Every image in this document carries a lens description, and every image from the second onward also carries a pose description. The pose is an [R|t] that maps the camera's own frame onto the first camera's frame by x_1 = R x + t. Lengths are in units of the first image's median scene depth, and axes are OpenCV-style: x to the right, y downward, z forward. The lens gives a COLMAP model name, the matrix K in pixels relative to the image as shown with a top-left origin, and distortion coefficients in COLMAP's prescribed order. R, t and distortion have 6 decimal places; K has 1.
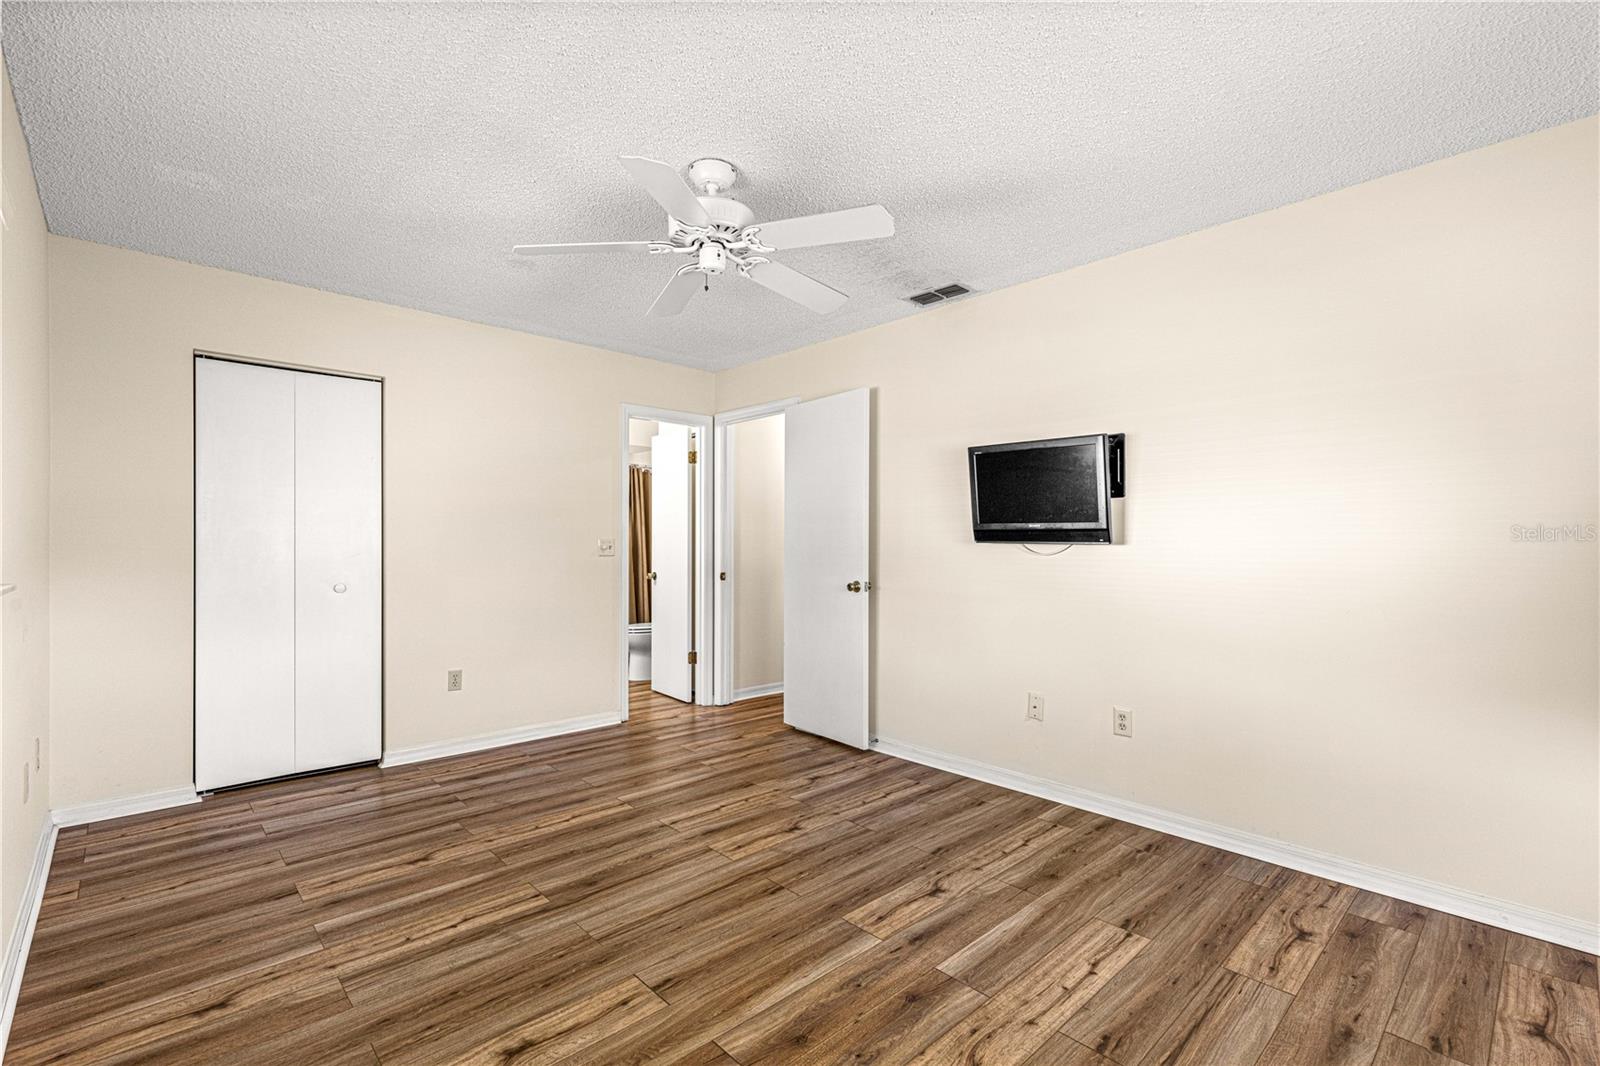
lens RADIAL K [[712.3, 0, 800.3], [0, 712.3, 542.5], [0, 0, 1]] dist [0.003703, 0.000193]
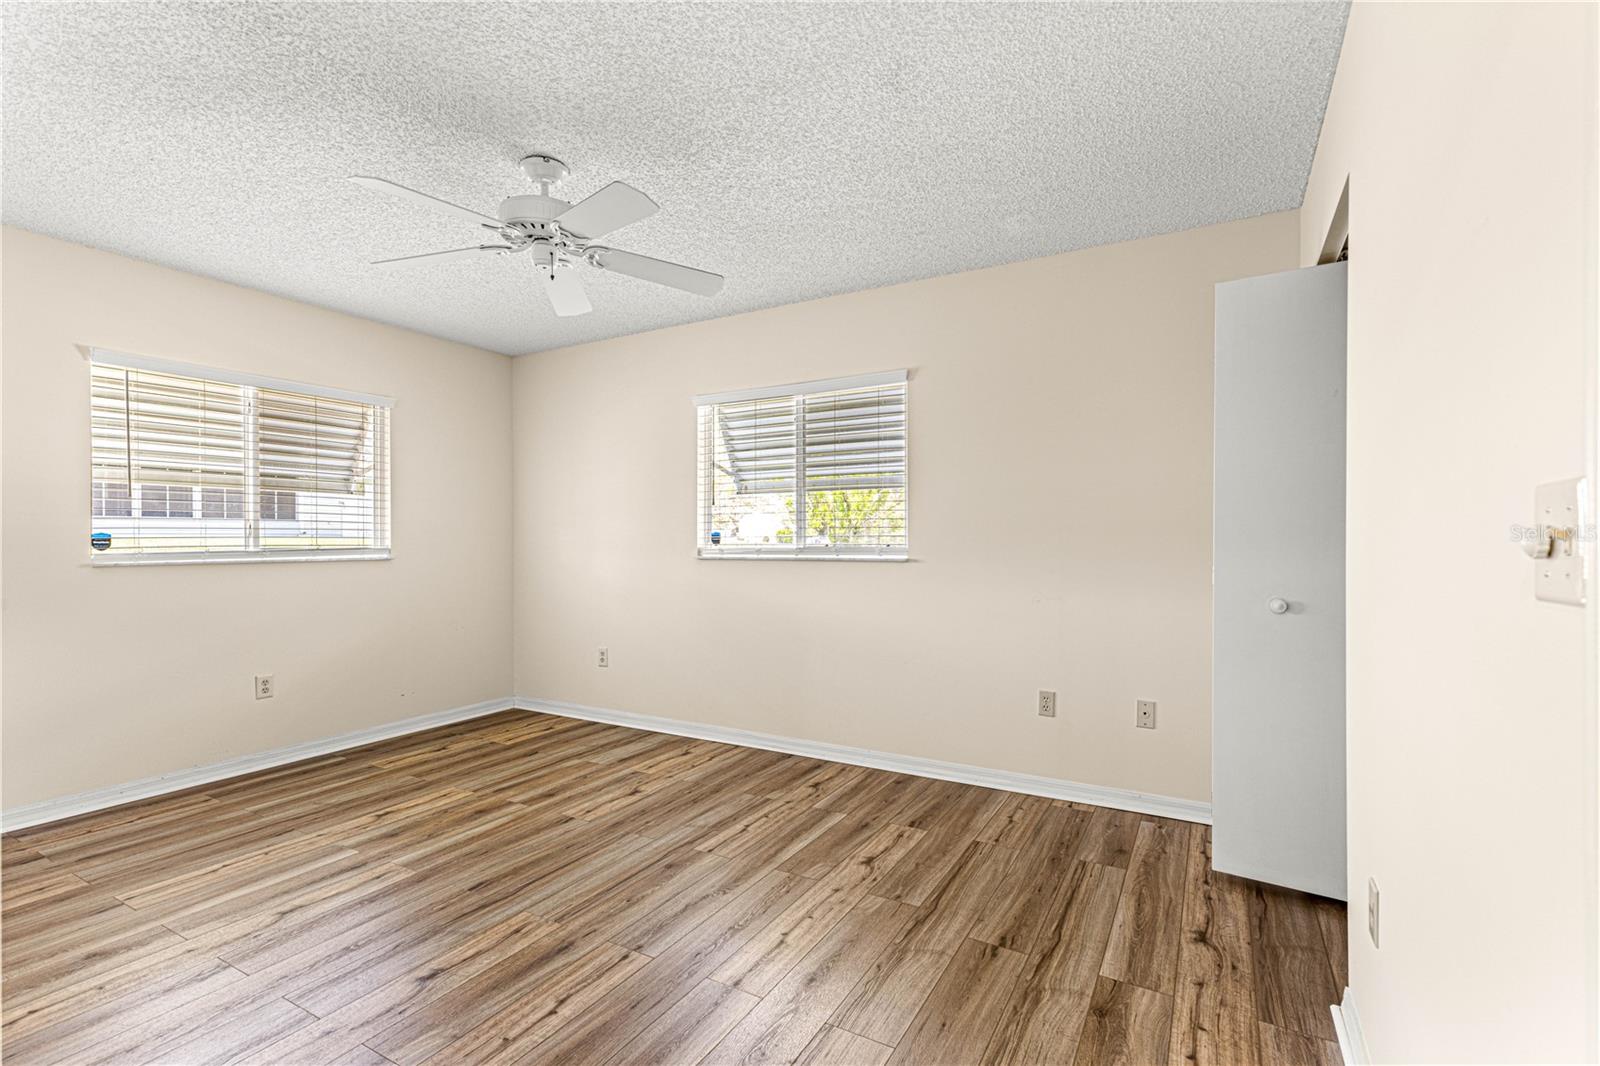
lens RADIAL K [[712.3, 0, 800.3], [0, 712.3, 542.5], [0, 0, 1]] dist [0.003703, 0.000193]
pose [[-0.954254, 0.000944, -0.298996, -0.171169], [0.001290, 0.999999, -0.000960, 0.010615], [0.298995, -0.001302, -0.954254, 2.133423]]
